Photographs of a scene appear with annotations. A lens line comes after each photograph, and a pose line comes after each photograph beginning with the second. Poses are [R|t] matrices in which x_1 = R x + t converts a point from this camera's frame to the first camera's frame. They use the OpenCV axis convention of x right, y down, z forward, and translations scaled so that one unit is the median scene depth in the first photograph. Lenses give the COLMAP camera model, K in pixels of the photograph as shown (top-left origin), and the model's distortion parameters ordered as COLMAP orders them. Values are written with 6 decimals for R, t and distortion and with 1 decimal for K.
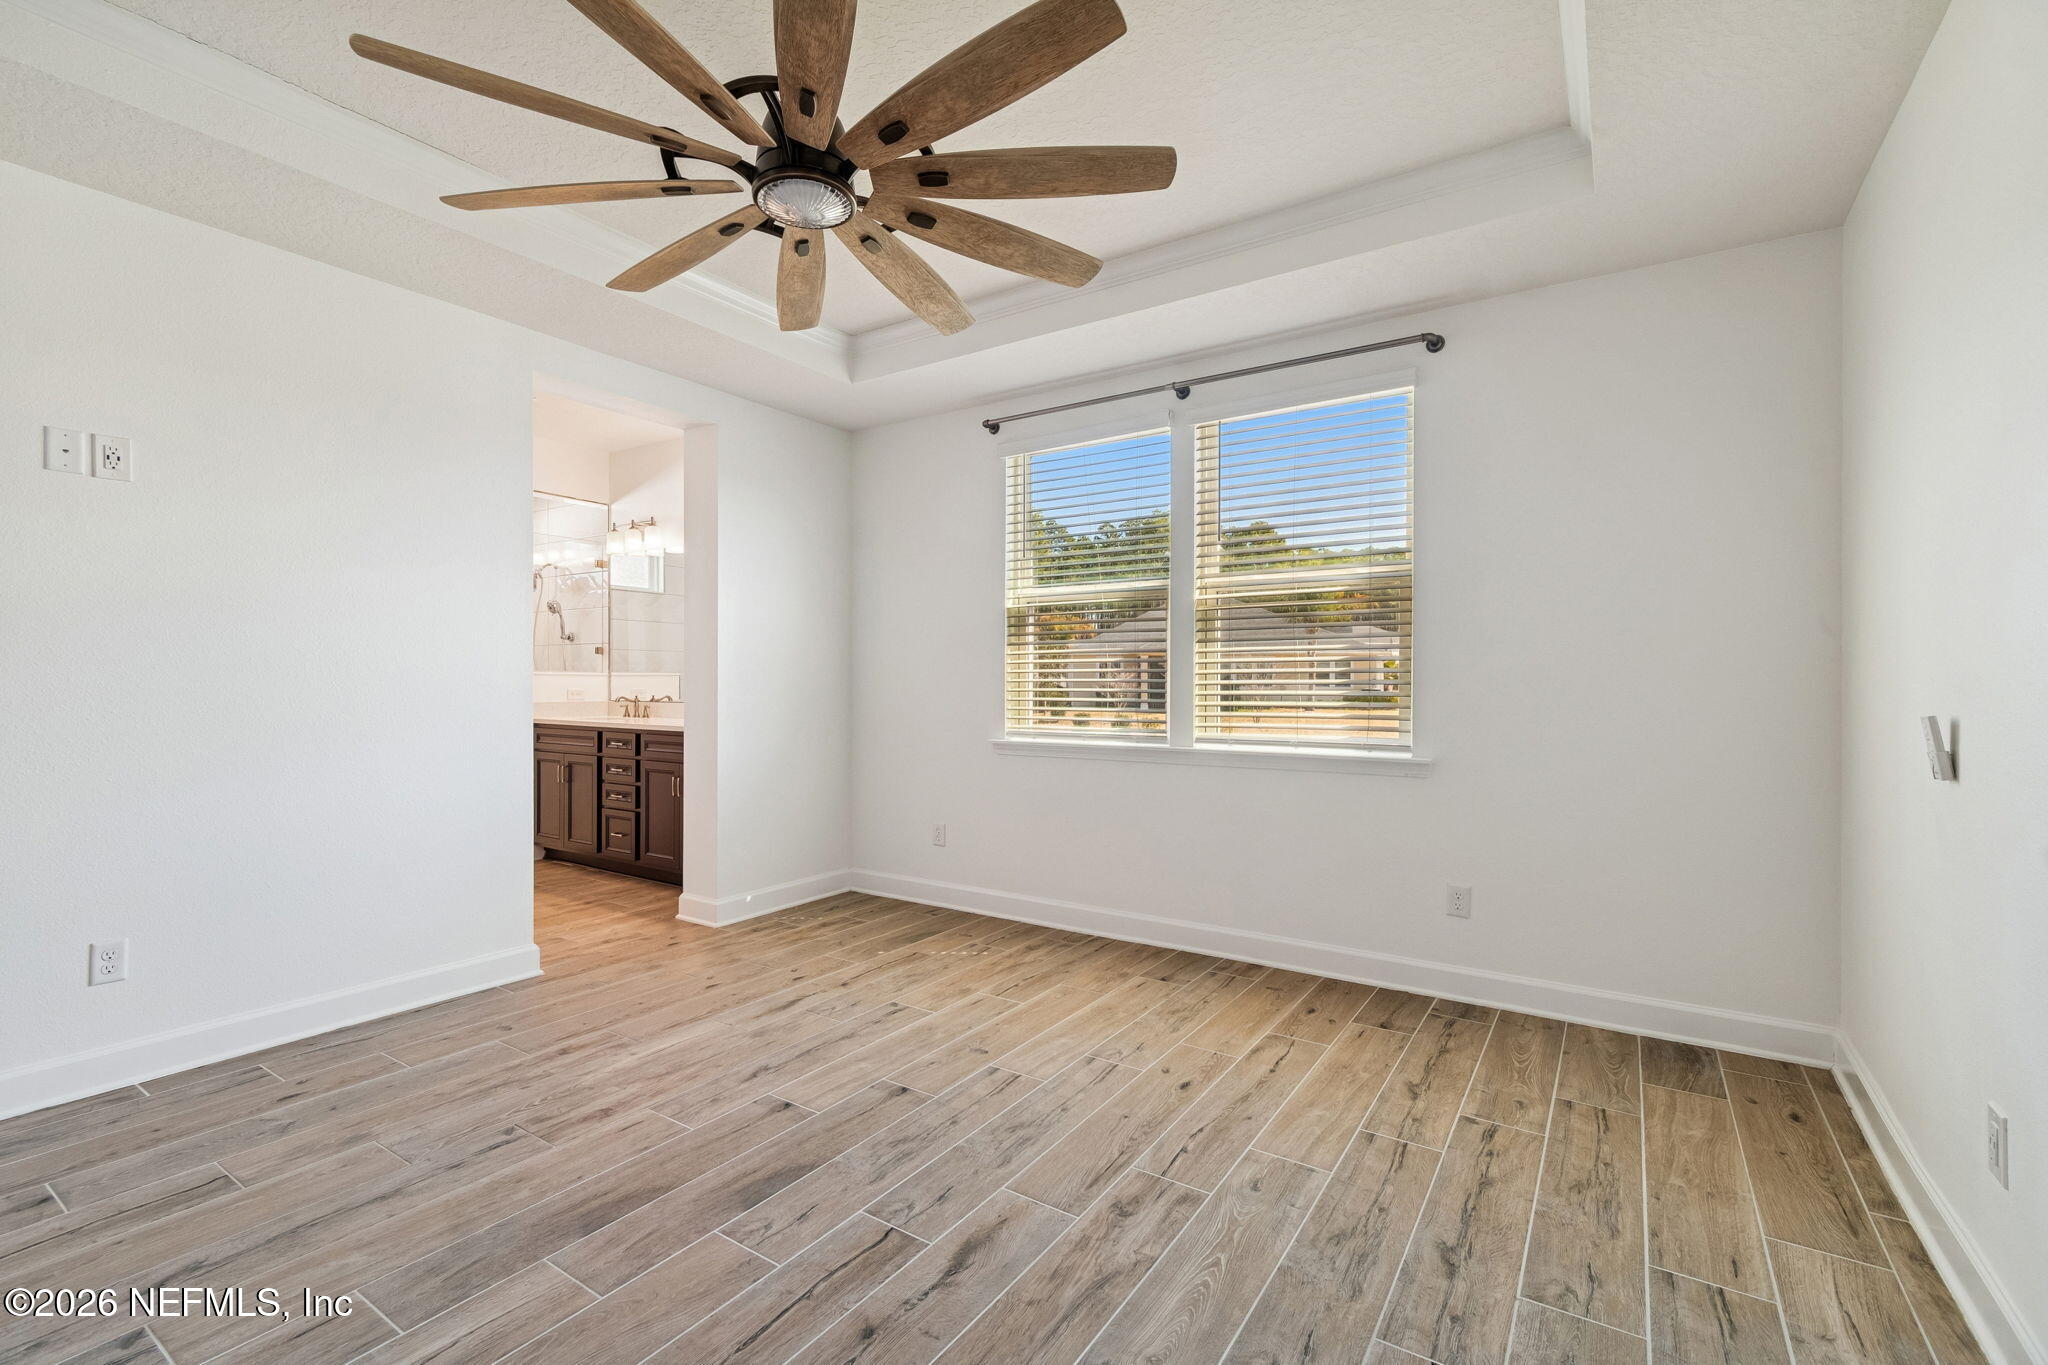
lens RADIAL K [[904.6, 0, 1018.5], [0, 904.6, 676.5], [0, 0, 1]] dist [0.007165, -0.000175]
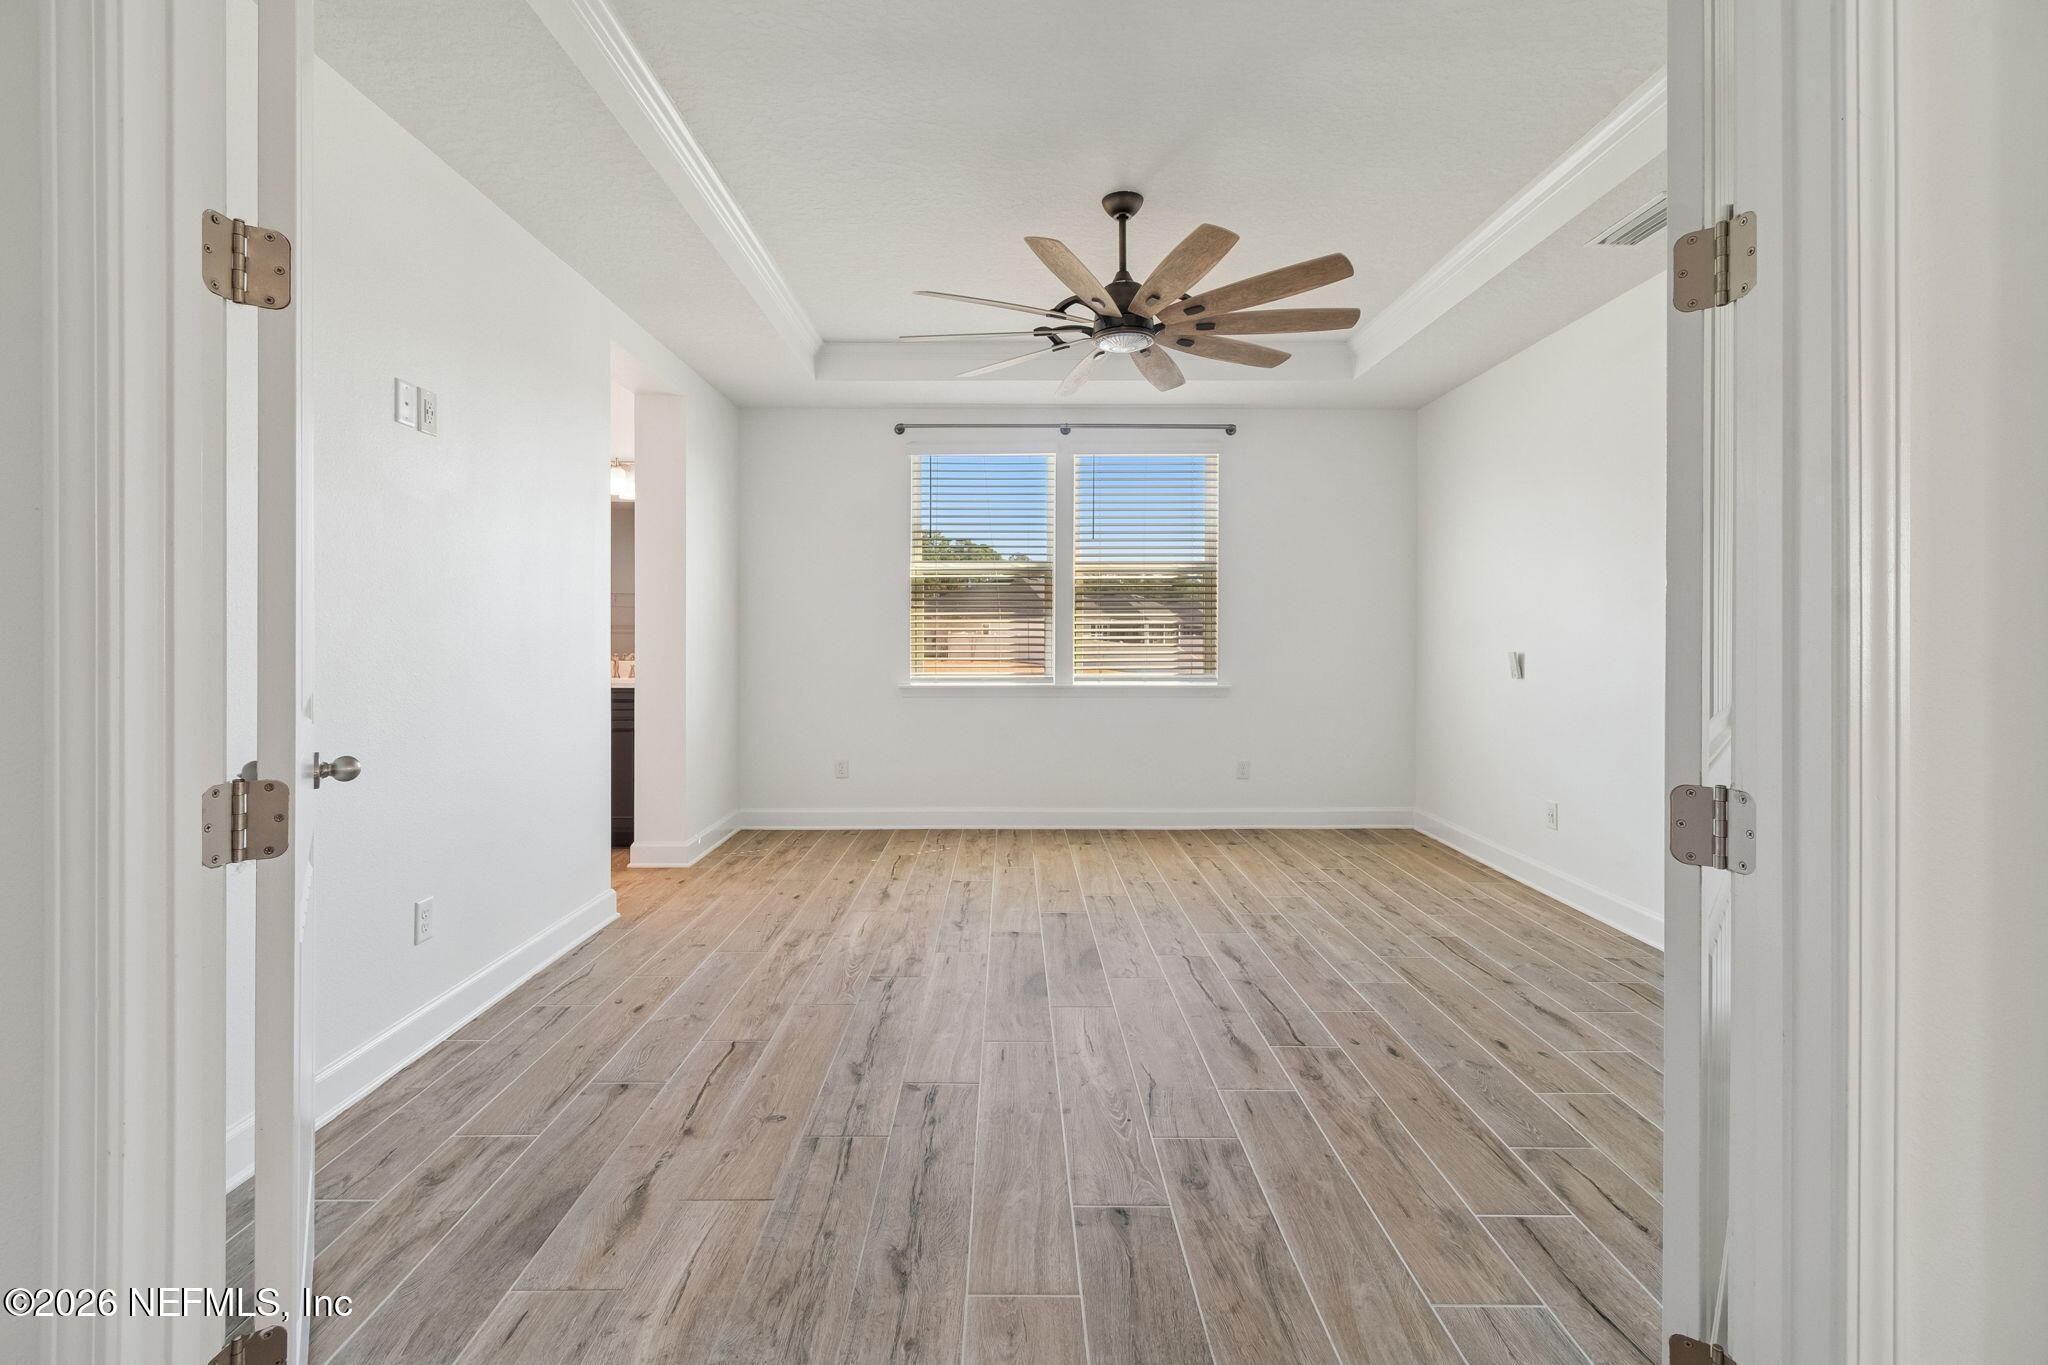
lens RADIAL K [[907.7, 0, 1021.6], [0, 907.7, 632.0], [0, 0, 1]] dist [0.002612, -0.000138]
pose [[0.825933, 0.002794, 0.563762, -0.959959], [-0.001866, 0.999996, -0.002222, 0.000381], [-0.563765, 0.000784, 0.825935, -0.173146]]
